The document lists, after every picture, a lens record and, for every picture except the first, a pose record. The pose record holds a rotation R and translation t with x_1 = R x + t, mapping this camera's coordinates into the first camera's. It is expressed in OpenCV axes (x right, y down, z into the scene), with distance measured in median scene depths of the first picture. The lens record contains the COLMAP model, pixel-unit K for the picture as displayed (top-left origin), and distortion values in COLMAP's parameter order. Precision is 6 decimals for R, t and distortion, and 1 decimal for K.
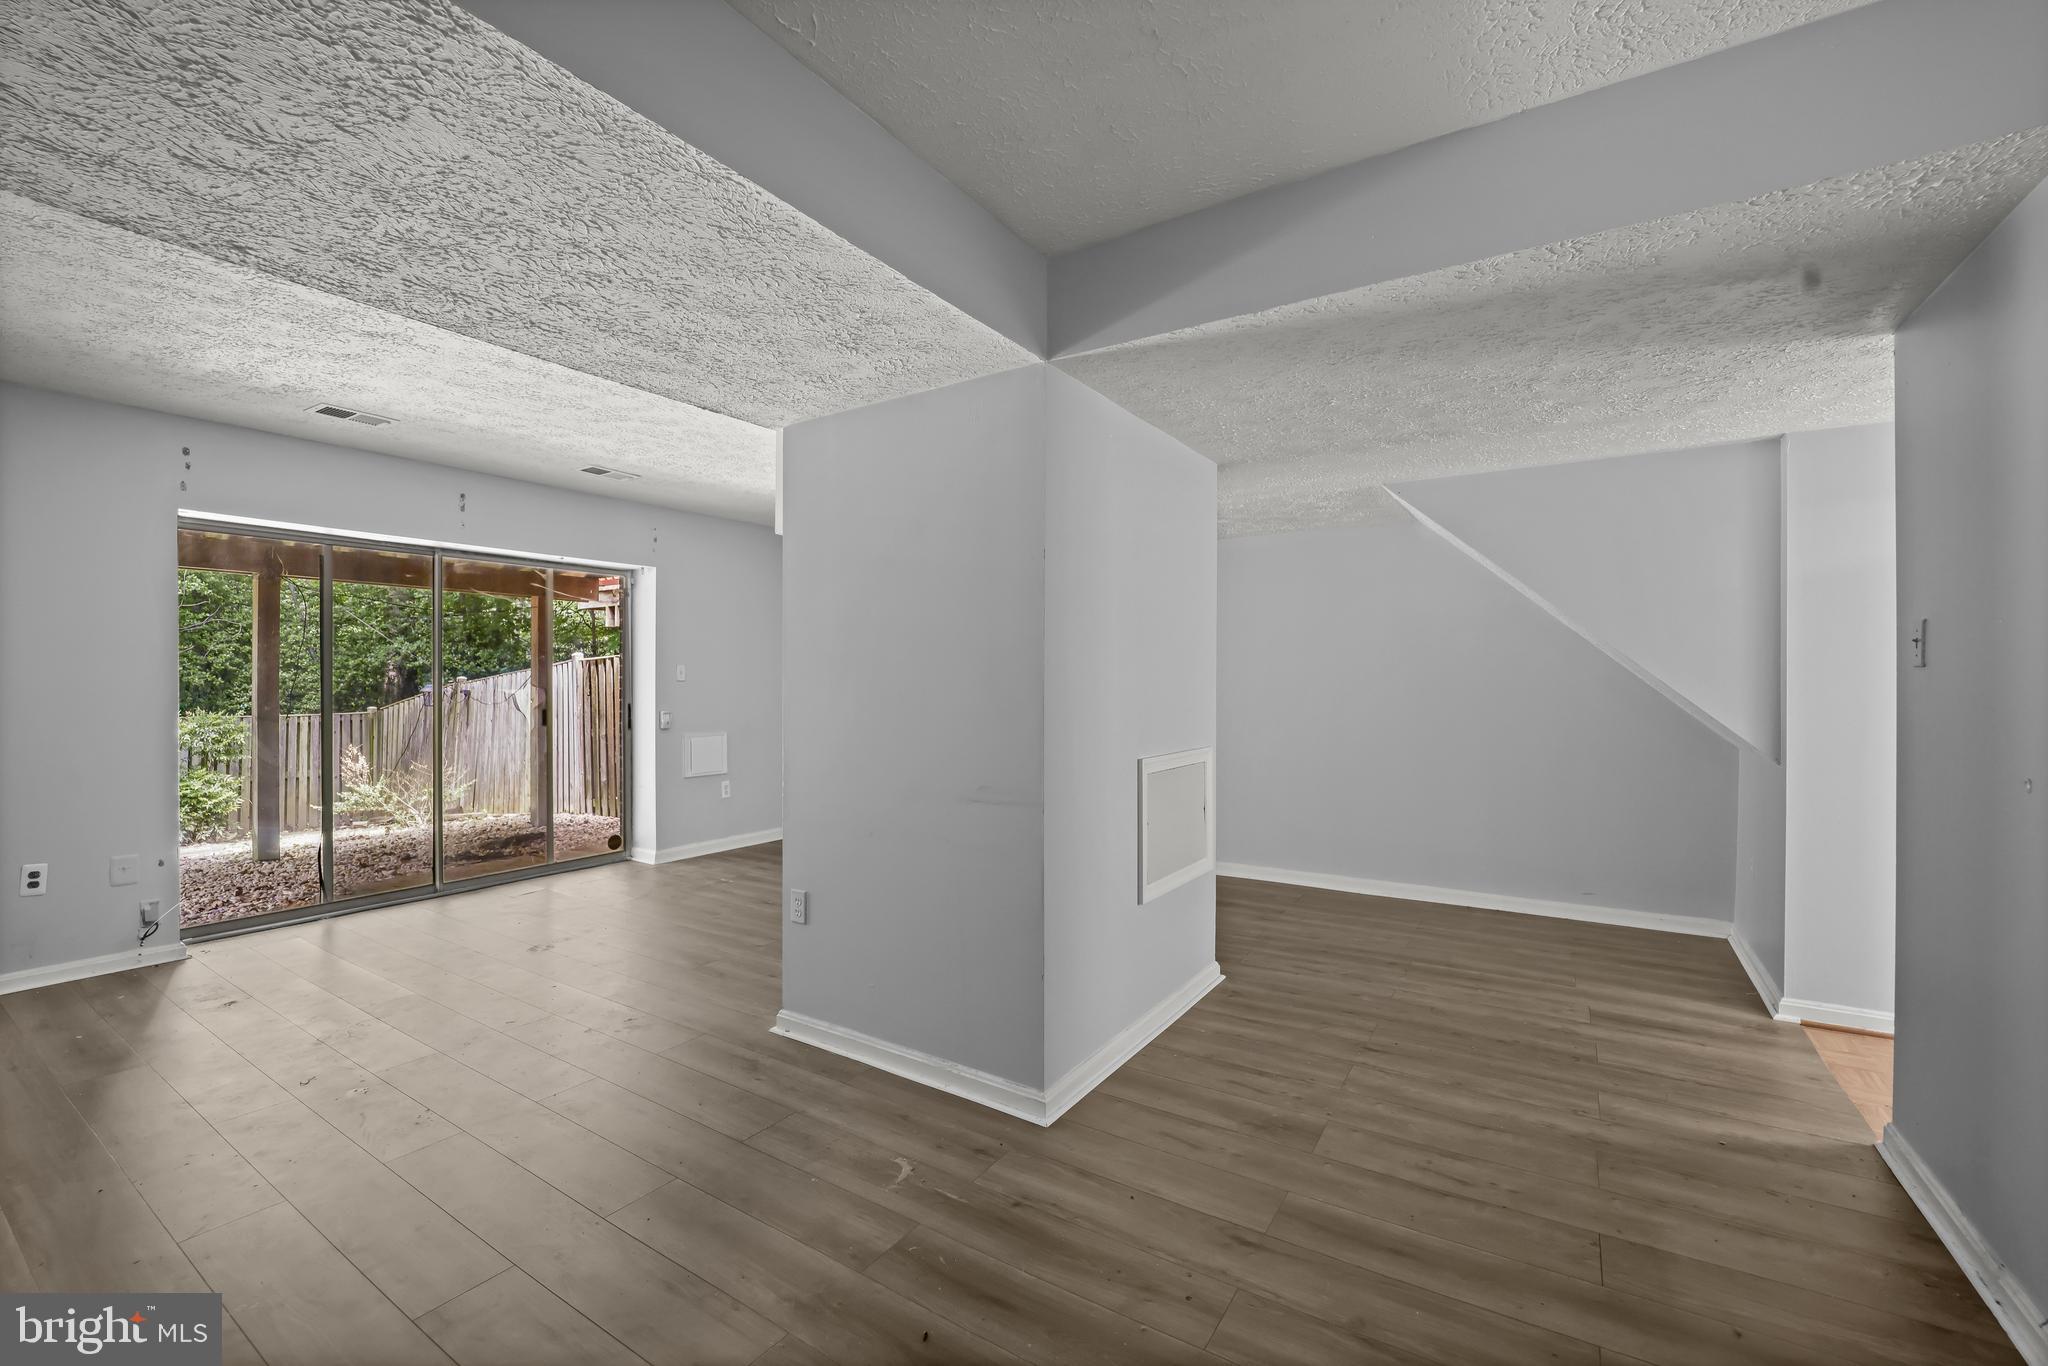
lens RADIAL K [[835.9, 0, 1024.0], [0, 835.9, 683.0], [0, 0, 1]] dist [-0.019161, -0.000296]
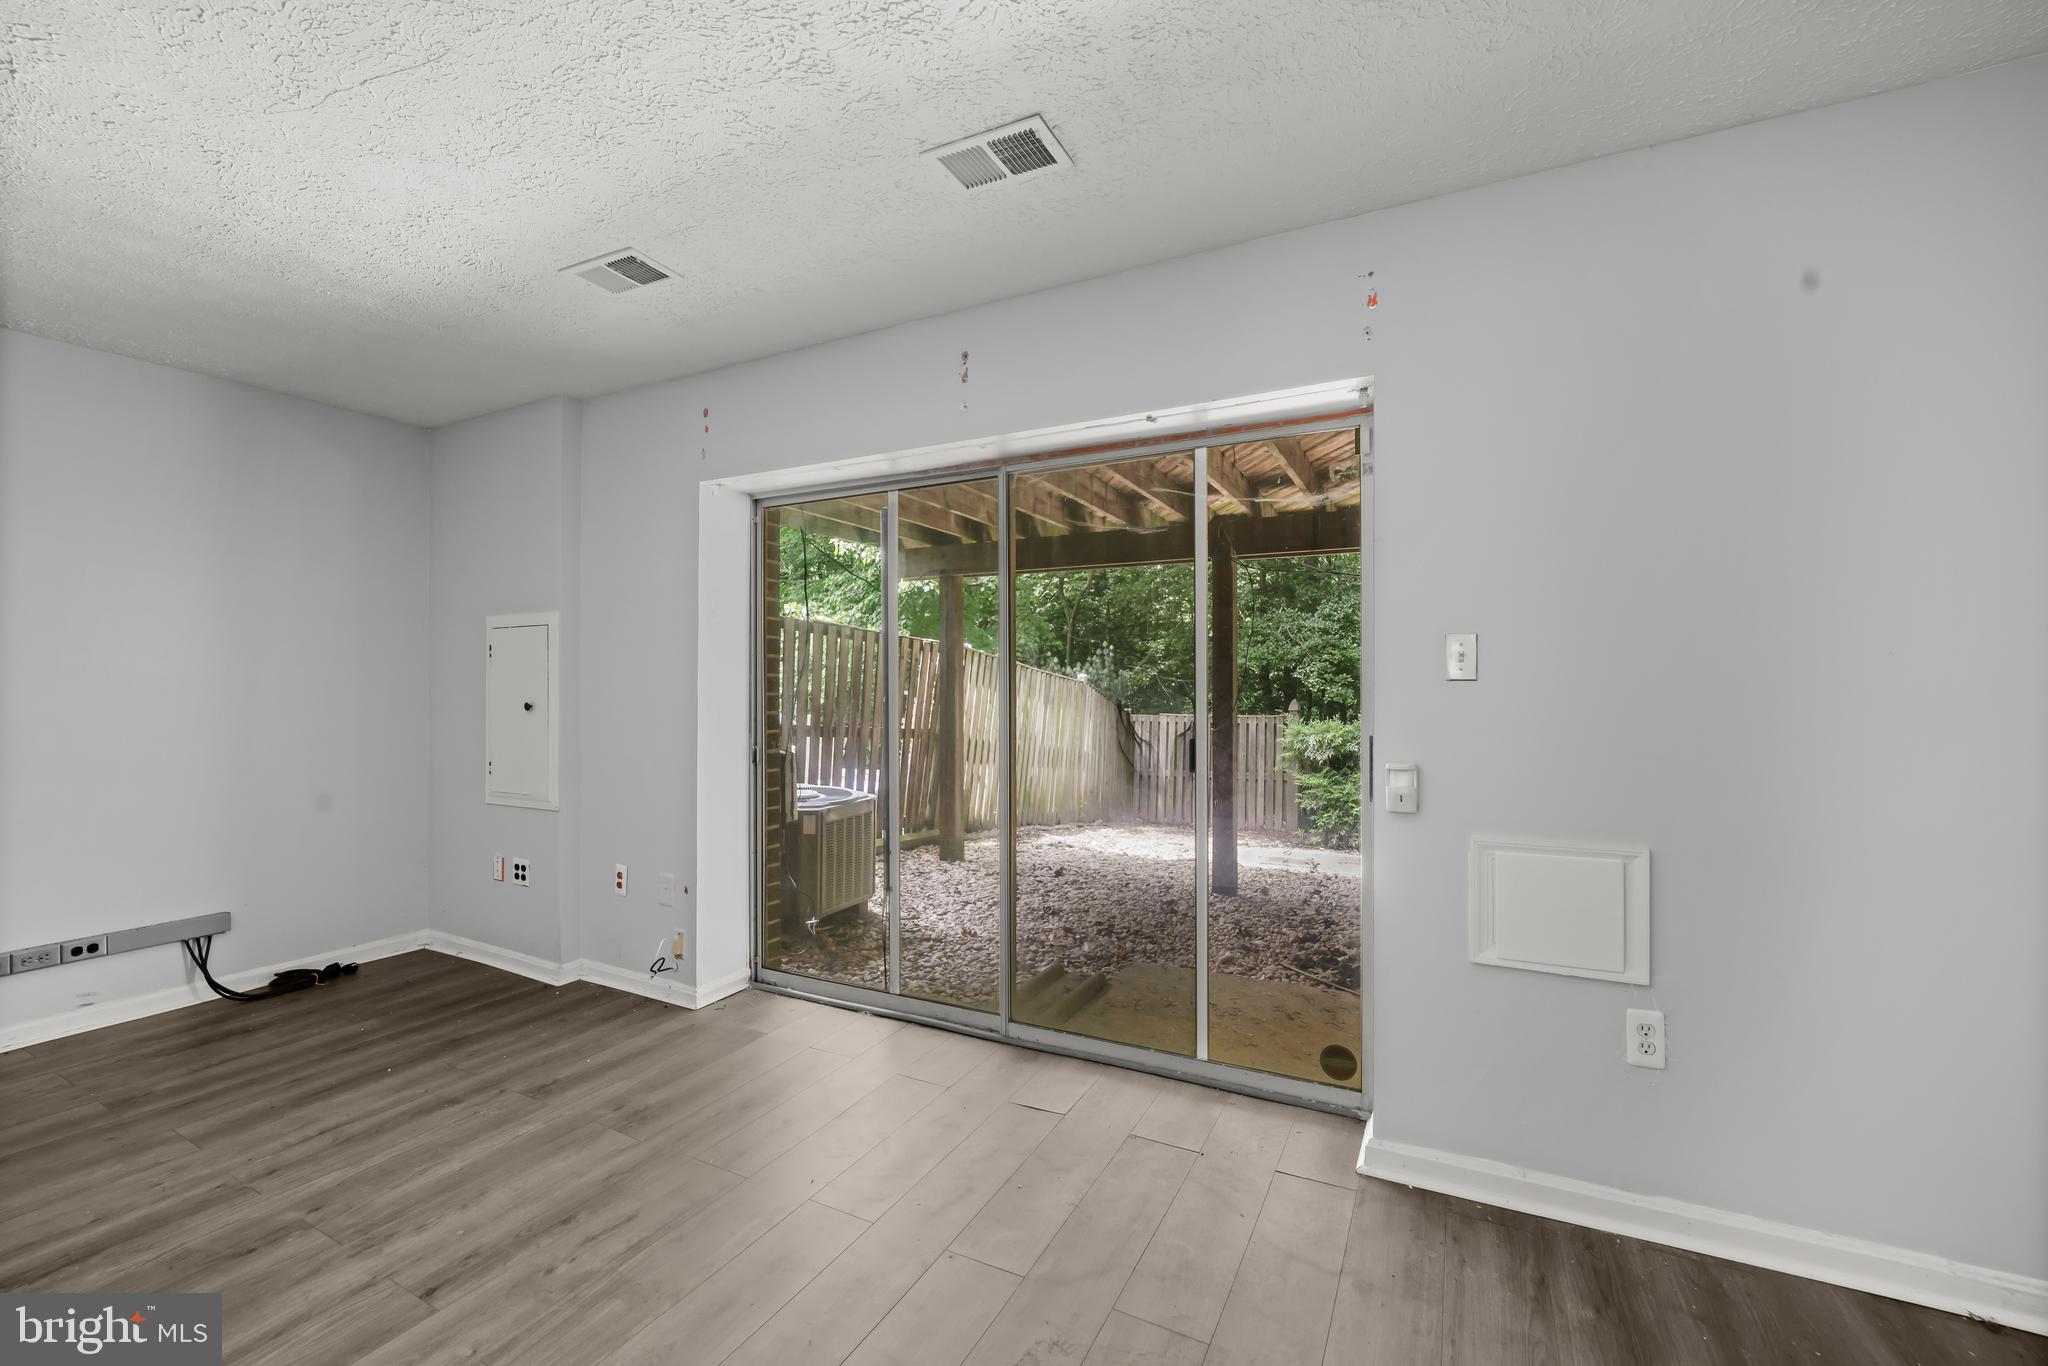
lens RADIAL K [[835.9, 0, 1024.0], [0, 835.9, 683.0], [0, 0, 1]] dist [-0.019161, -0.000296]
pose [[0.090131, -0.001496, -0.995929, -0.148571], [-0.000908, 0.999998, -0.001584, -0.000696], [0.995929, 0.001047, 0.090130, 1.402693]]
